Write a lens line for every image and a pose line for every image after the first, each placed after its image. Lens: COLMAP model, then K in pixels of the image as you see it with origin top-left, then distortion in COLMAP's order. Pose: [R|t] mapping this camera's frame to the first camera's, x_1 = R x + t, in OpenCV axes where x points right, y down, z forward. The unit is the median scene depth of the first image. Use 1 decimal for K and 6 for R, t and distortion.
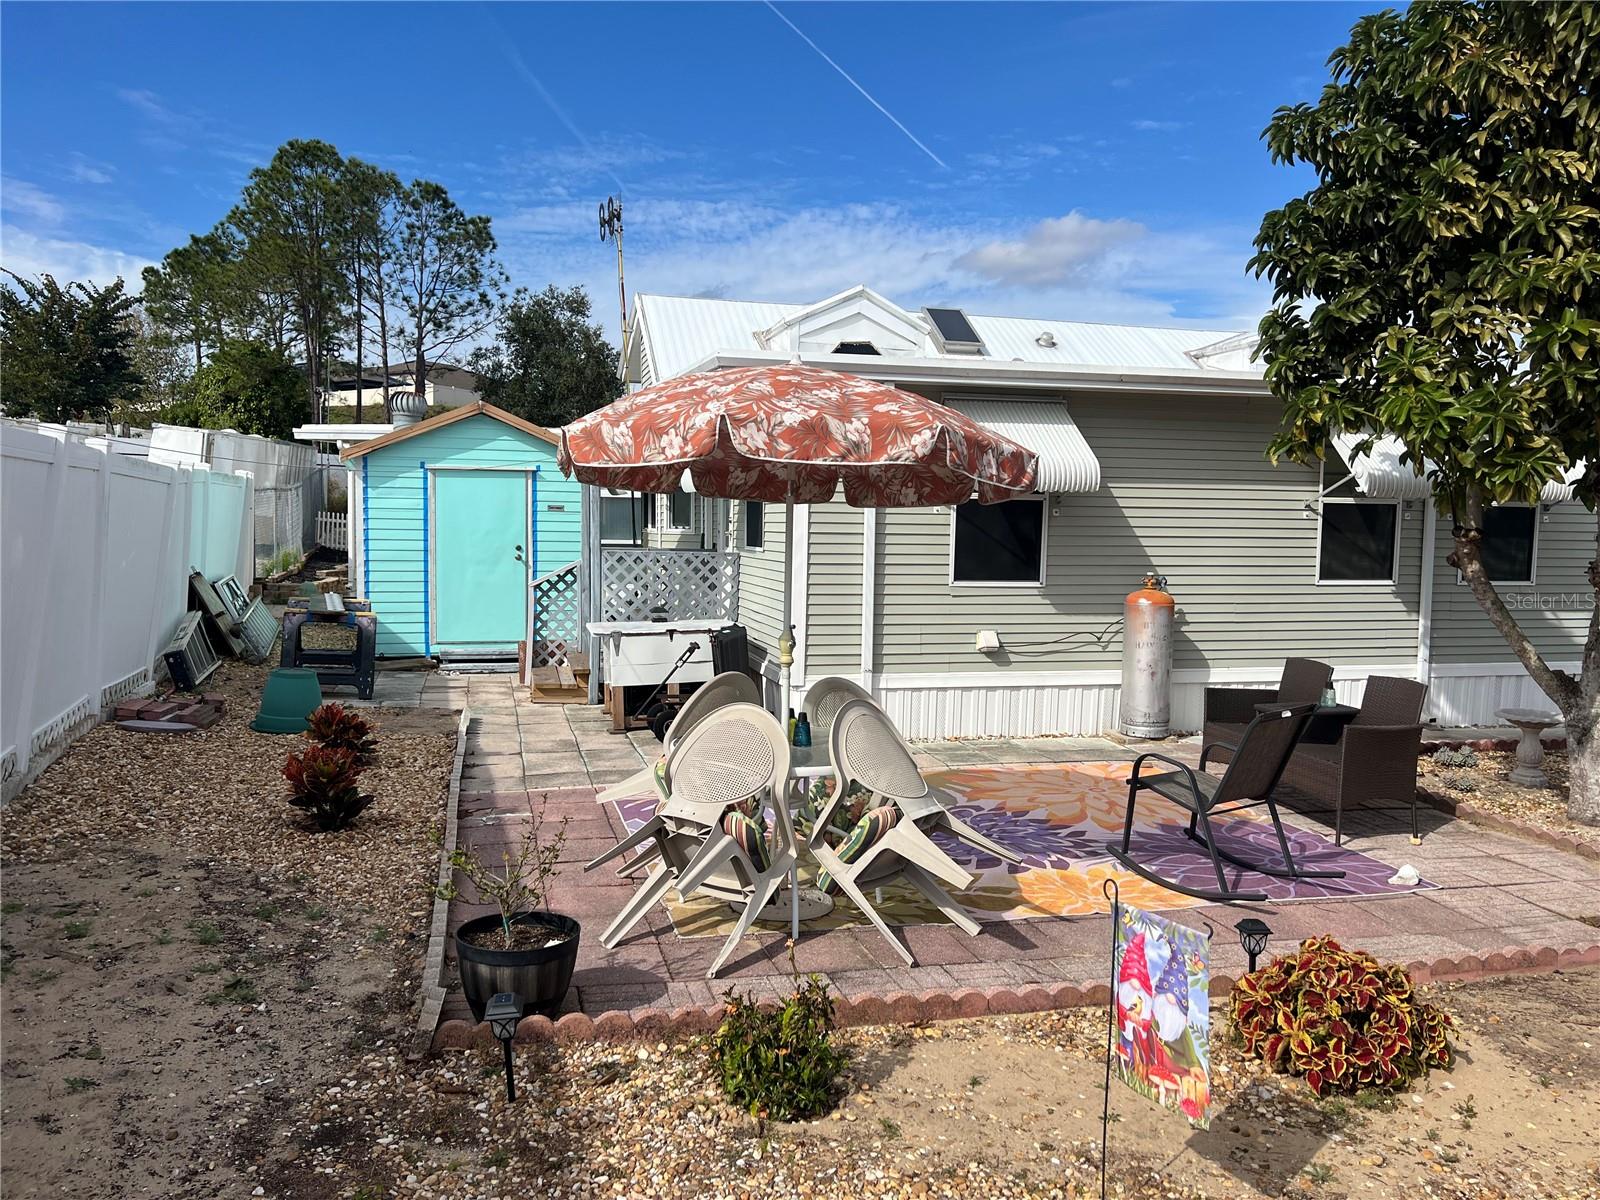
lens RADIAL K [[1190.3, 0, 792.0], [0, 1190.3, 607.9], [0, 0, 1]] dist [0.038900, -0.041045]
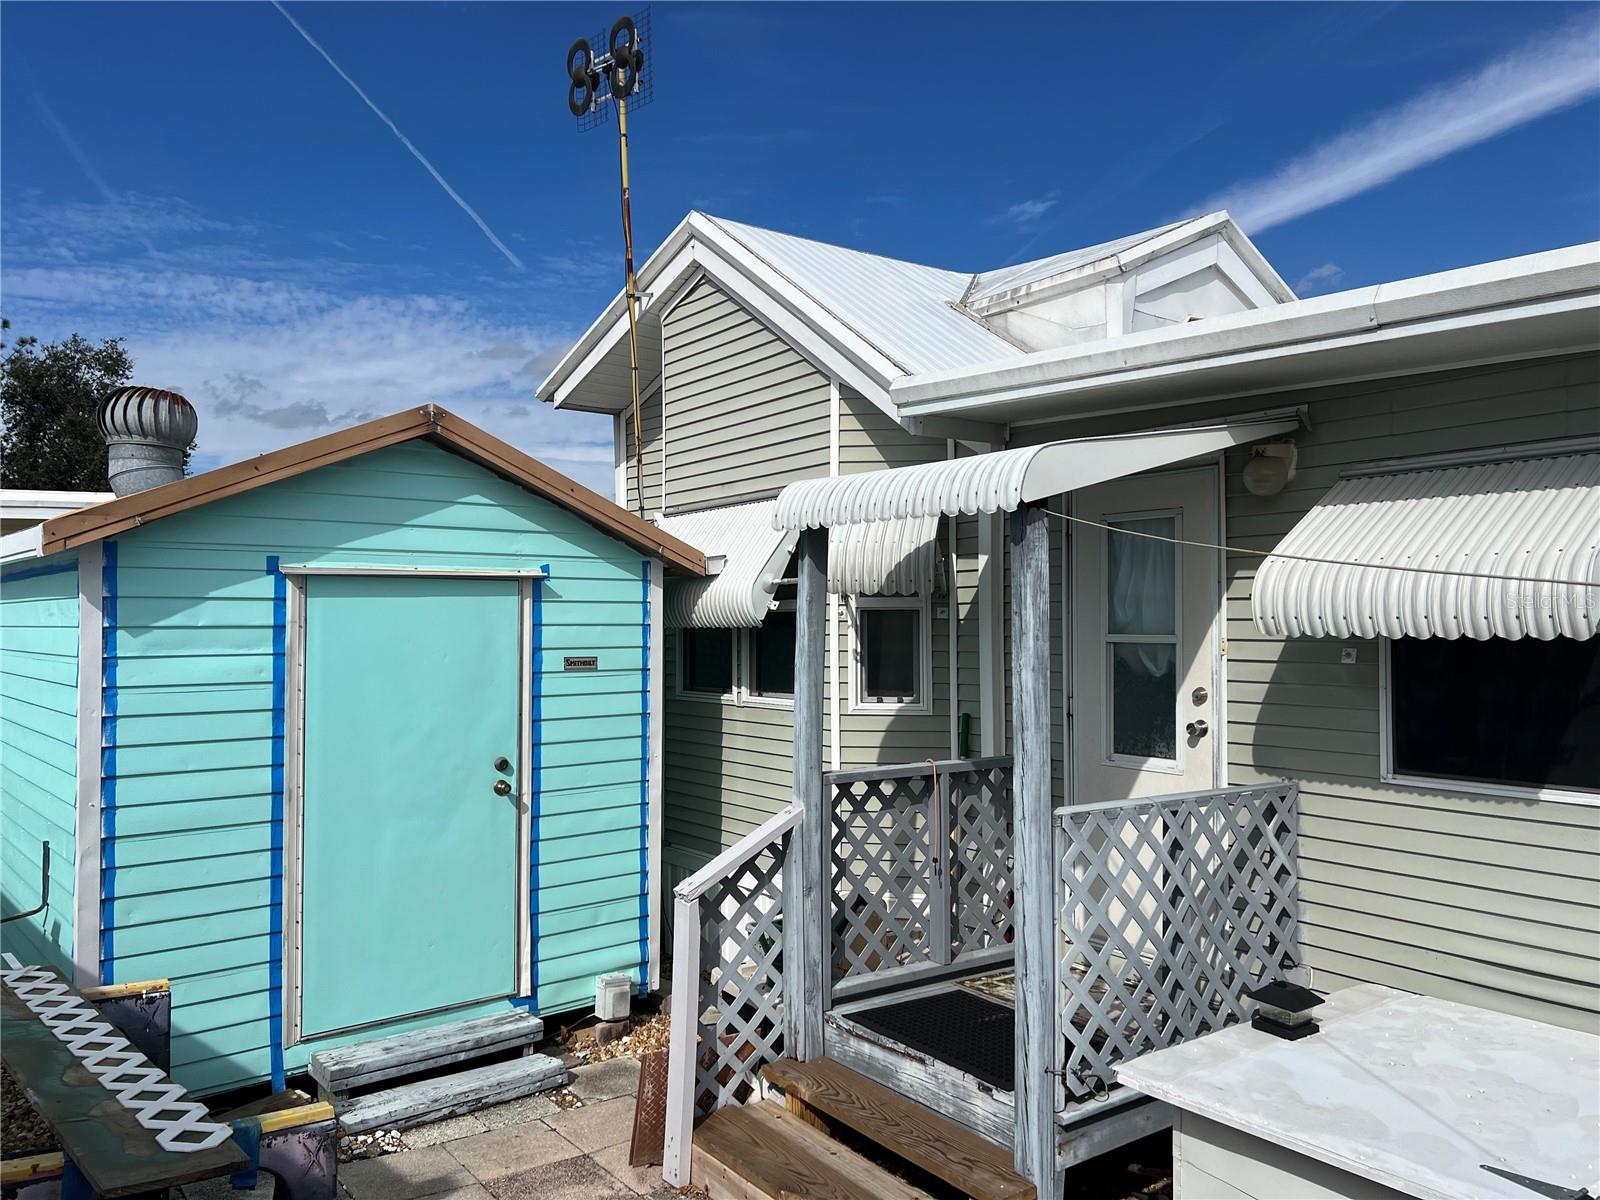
lens RADIAL K [[1190.3, 0, 812.2], [0, 1190.3, 592.7], [0, 0, 1]] dist [0.038900, -0.041045]
pose [[0.931185, -0.009481, 0.364423, -0.276914], [0.043999, 0.995277, -0.086534, -0.068036], [-0.361882, 0.096614, 0.927204, 0.566653]]
